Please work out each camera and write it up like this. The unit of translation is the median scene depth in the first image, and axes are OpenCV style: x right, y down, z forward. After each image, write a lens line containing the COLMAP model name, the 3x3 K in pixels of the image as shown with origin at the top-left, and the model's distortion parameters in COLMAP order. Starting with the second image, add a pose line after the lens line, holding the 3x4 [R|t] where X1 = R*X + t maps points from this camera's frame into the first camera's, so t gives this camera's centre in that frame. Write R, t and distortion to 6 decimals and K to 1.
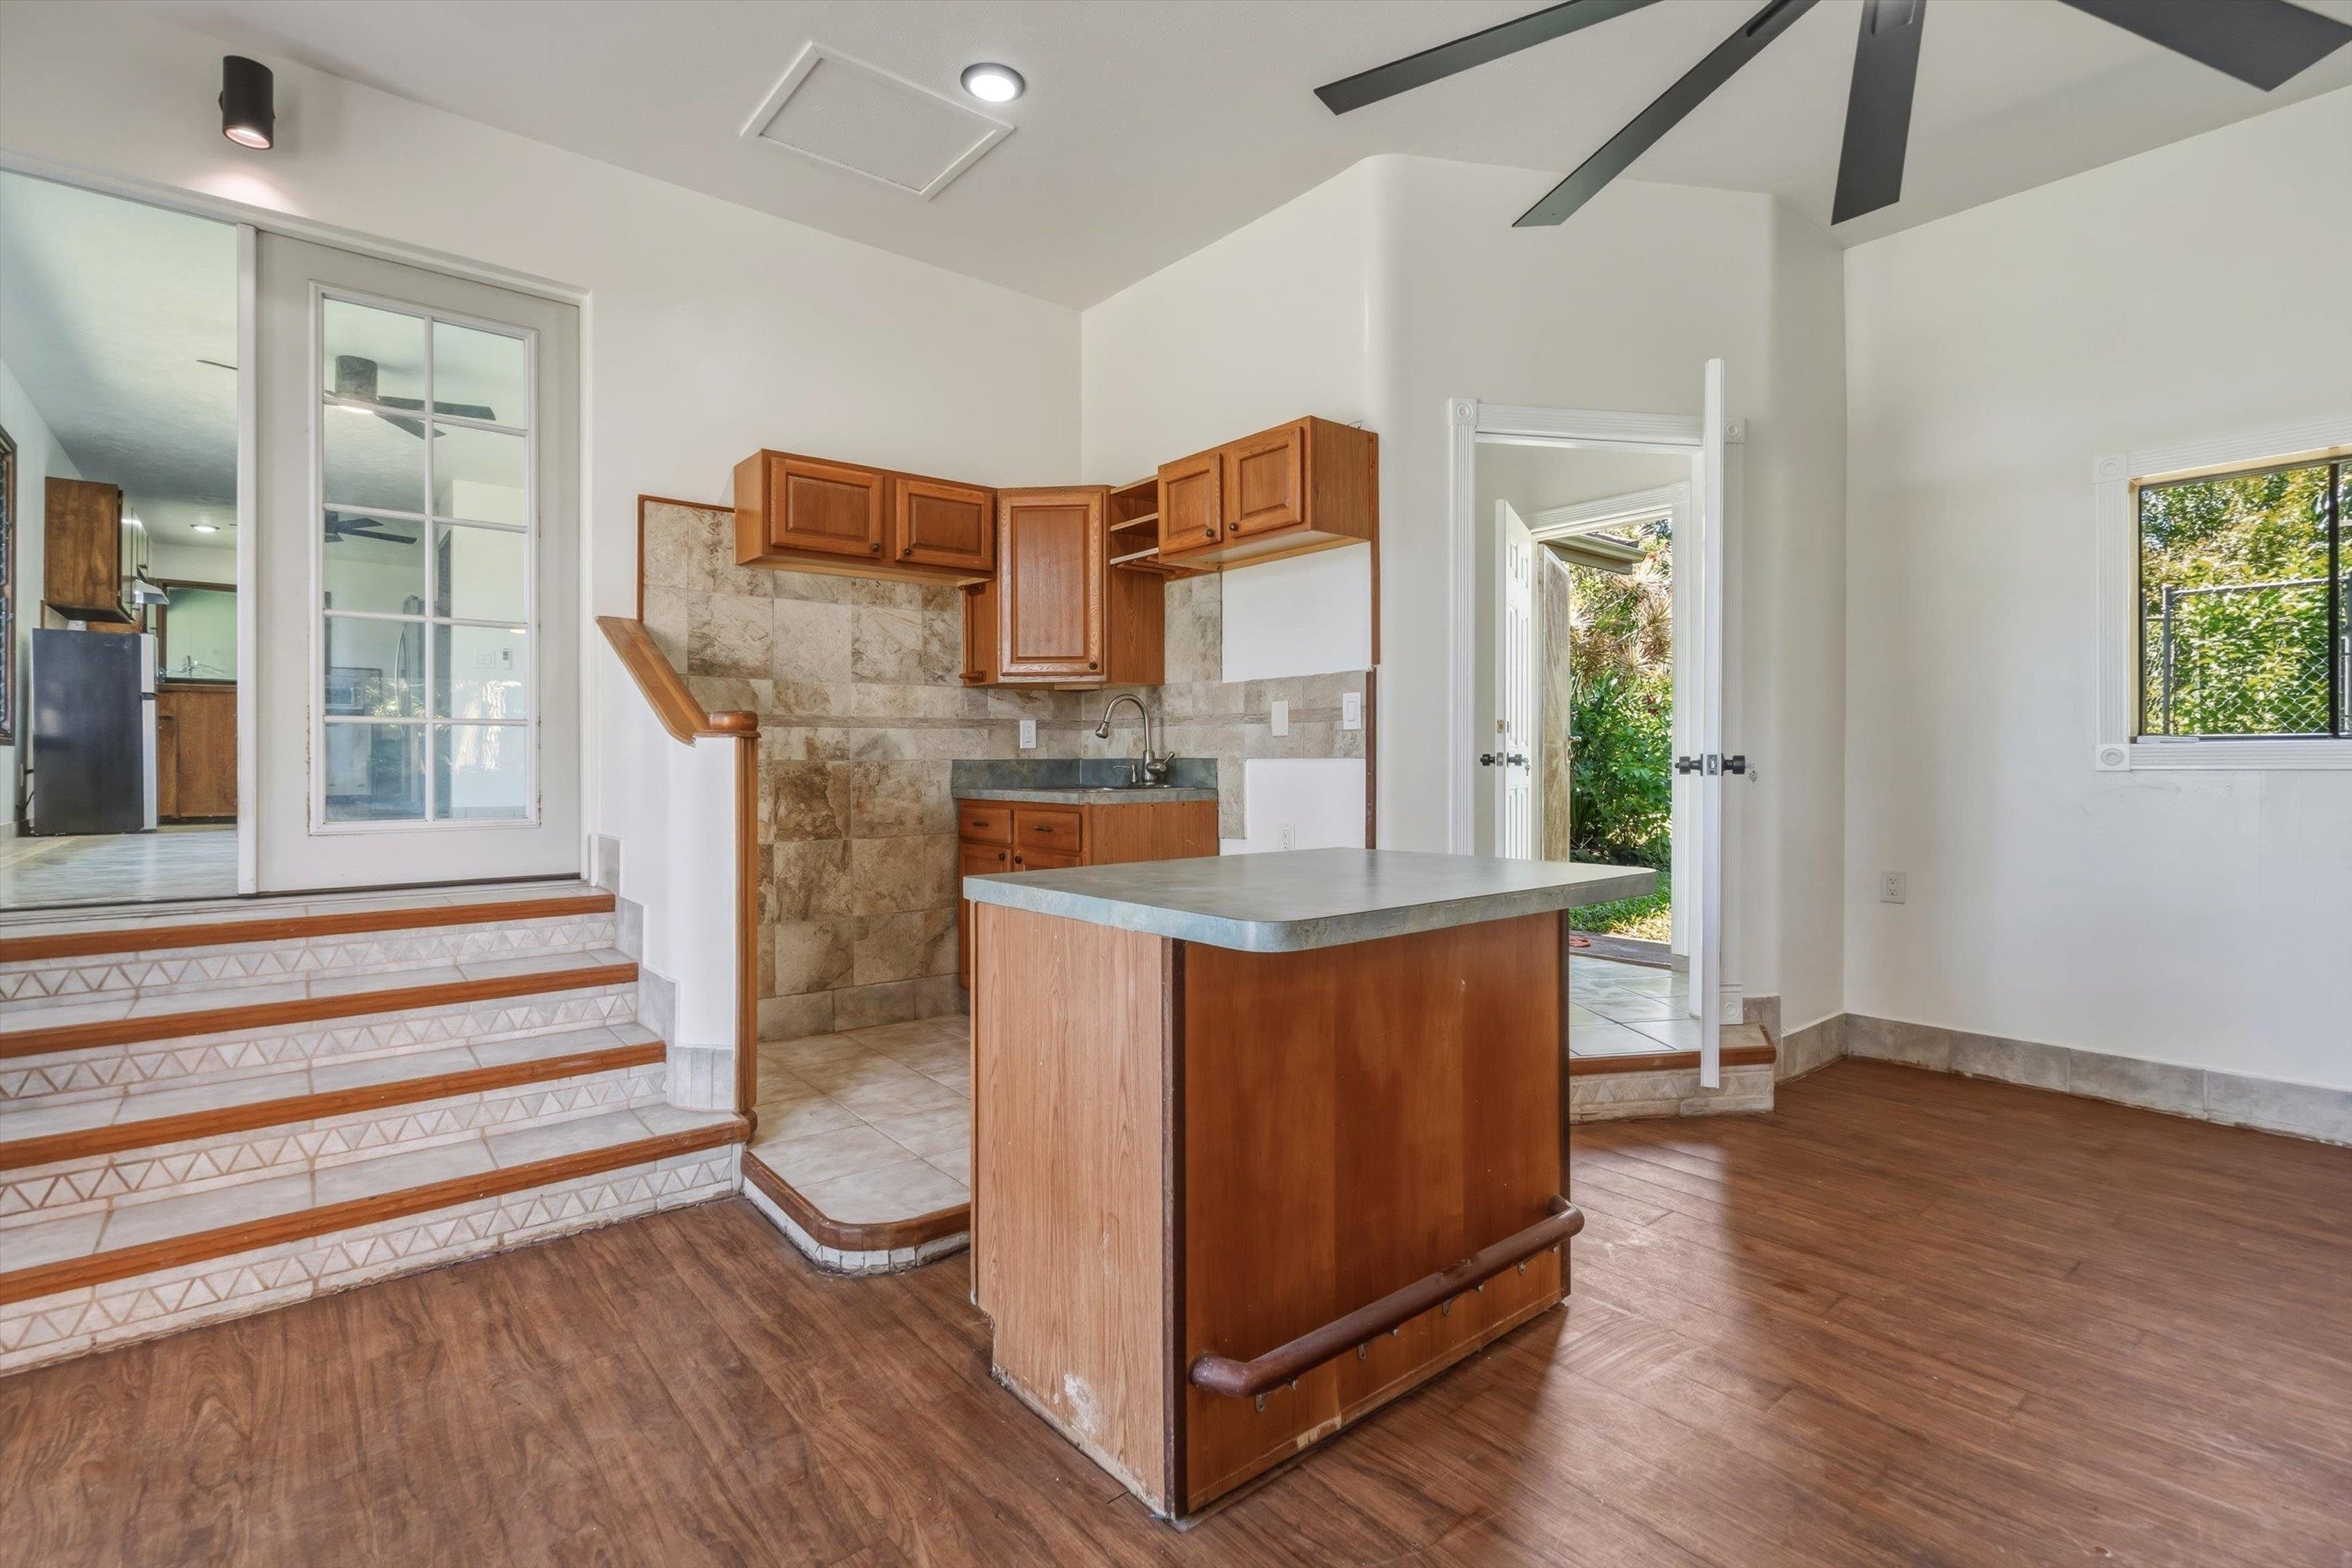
lens RADIAL K [[1085.8, 0, 1152.9], [0, 1085.8, 777.3], [0, 0, 1]] dist [-0.002418, 0.000555]
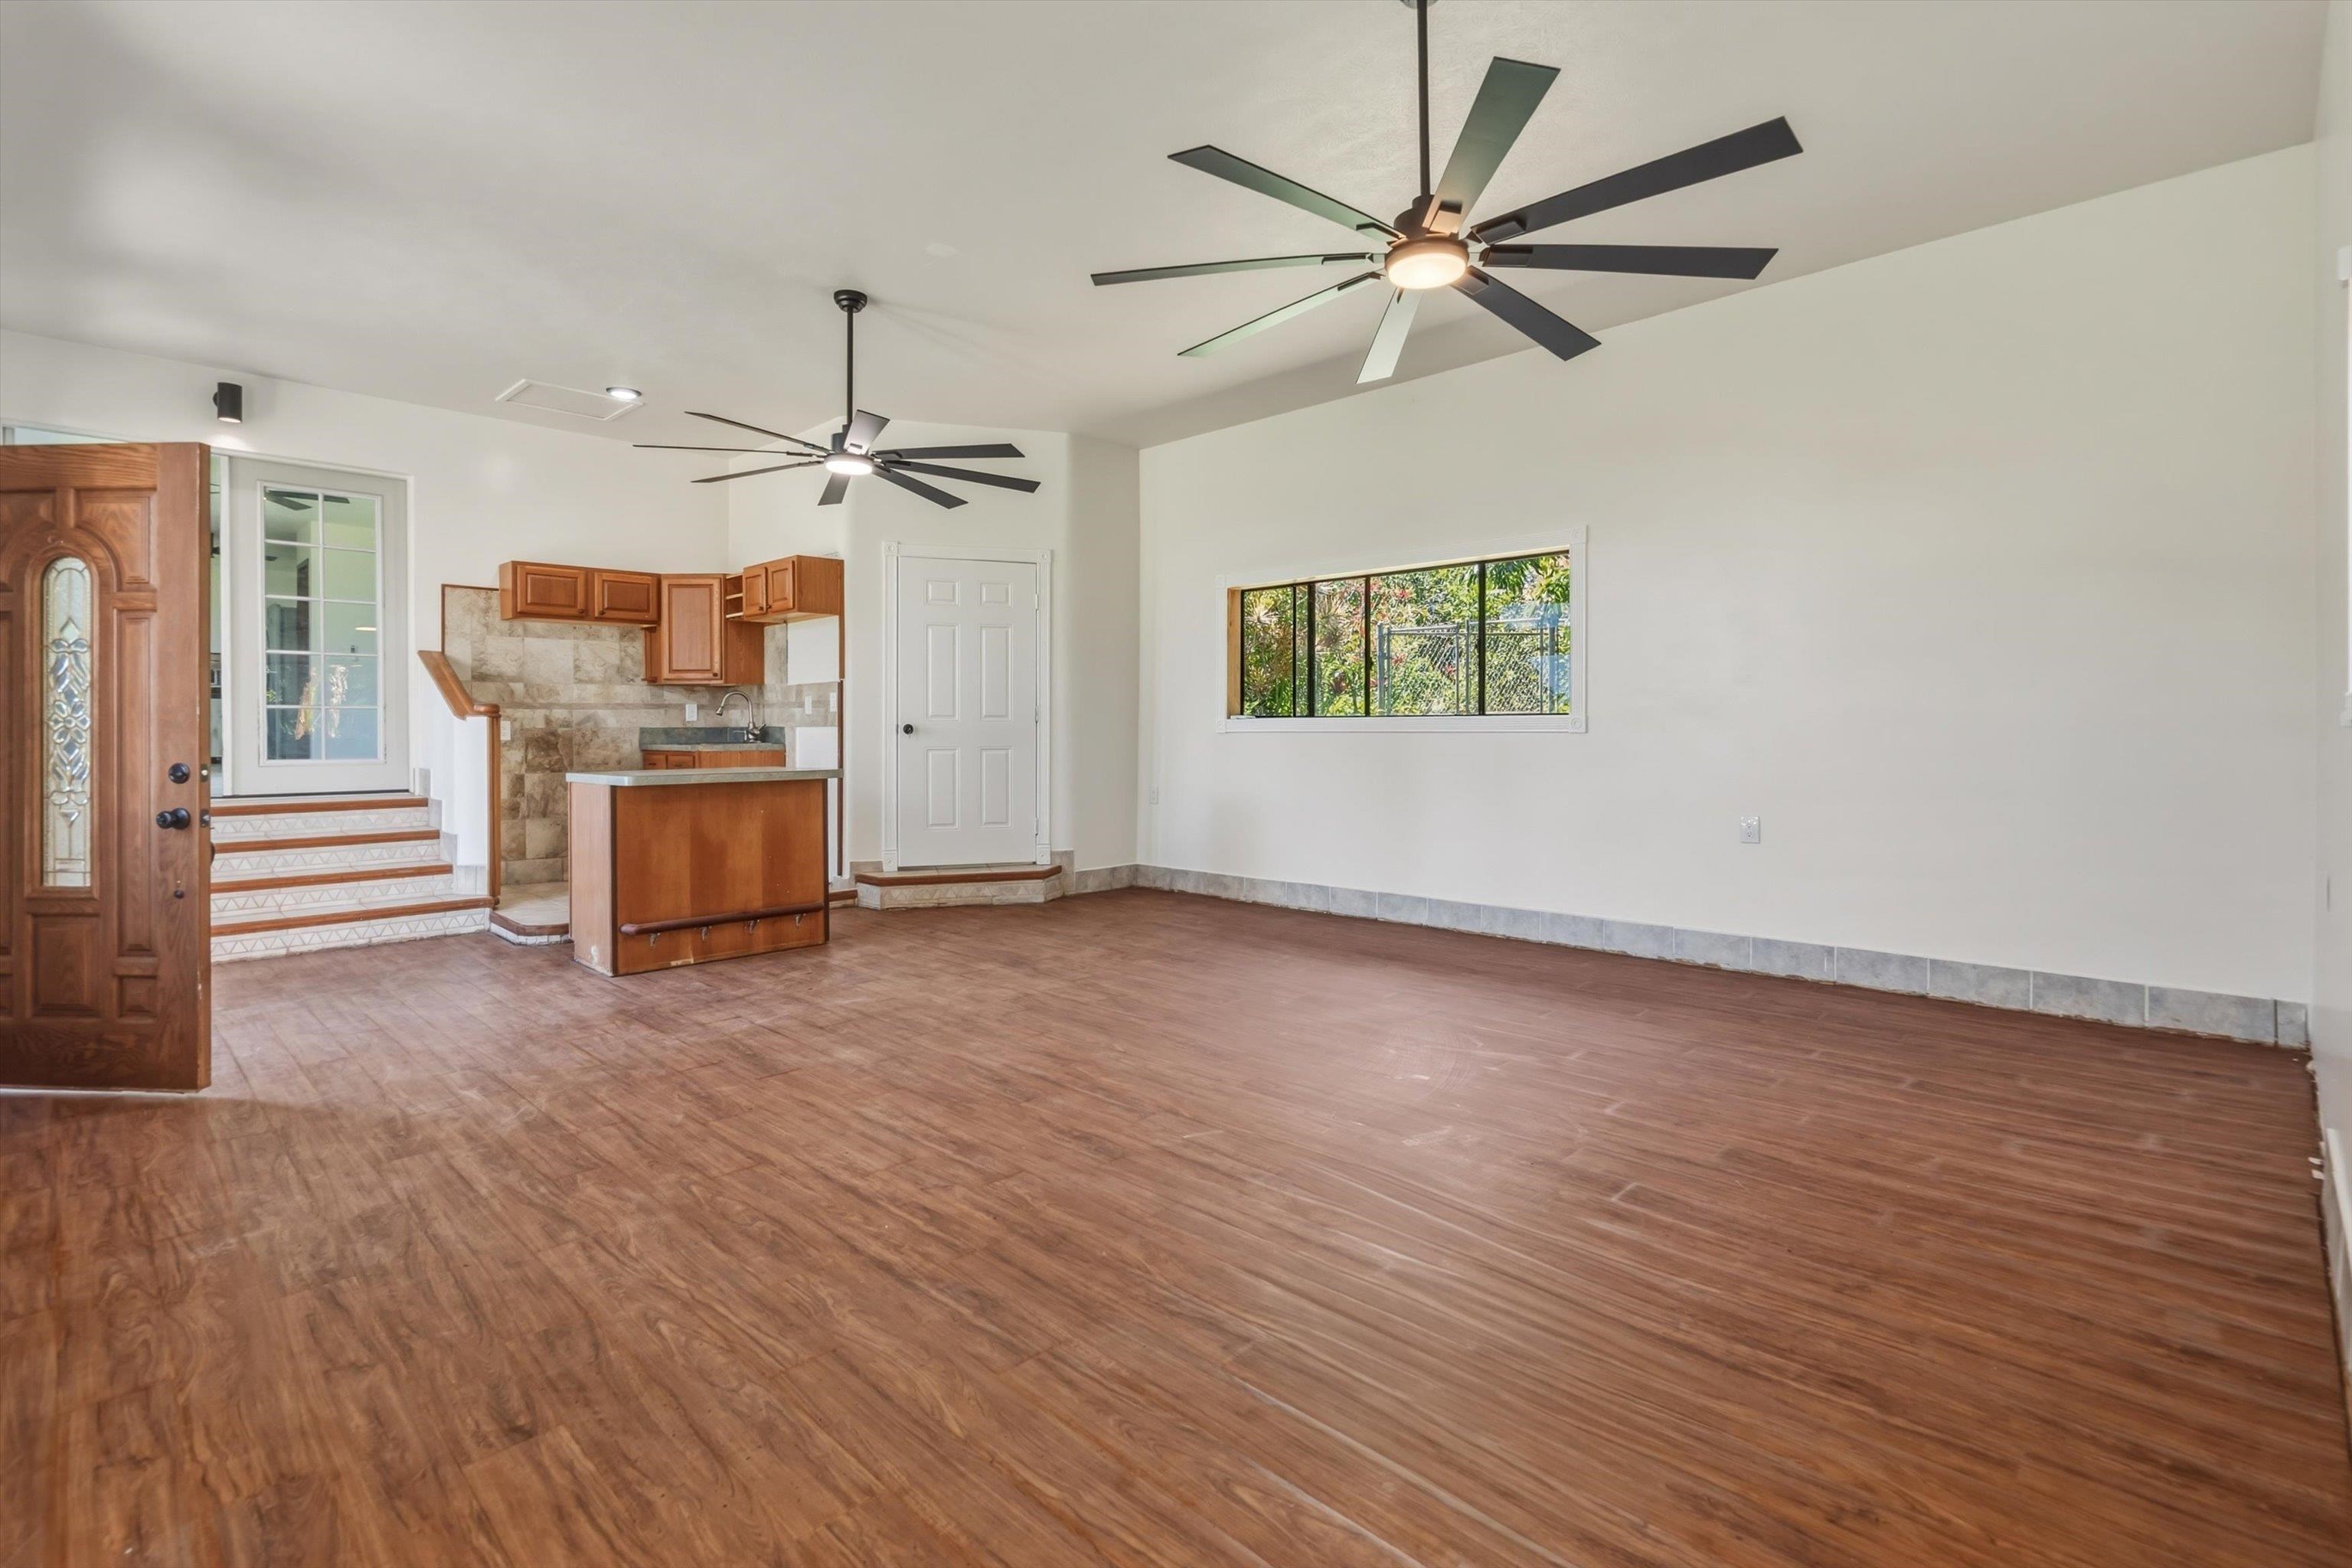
lens RADIAL K [[1085.8, 0, 1152.8], [0, 1085.8, 754.7], [0, 0, 1]] dist [-0.002418, 0.000555]
pose [[0.994246, -0.002907, 0.107078, 0.498488], [0.002014, 0.999962, 0.008450, 0.015878], [-0.107098, -0.008185, 0.994215, -0.907998]]
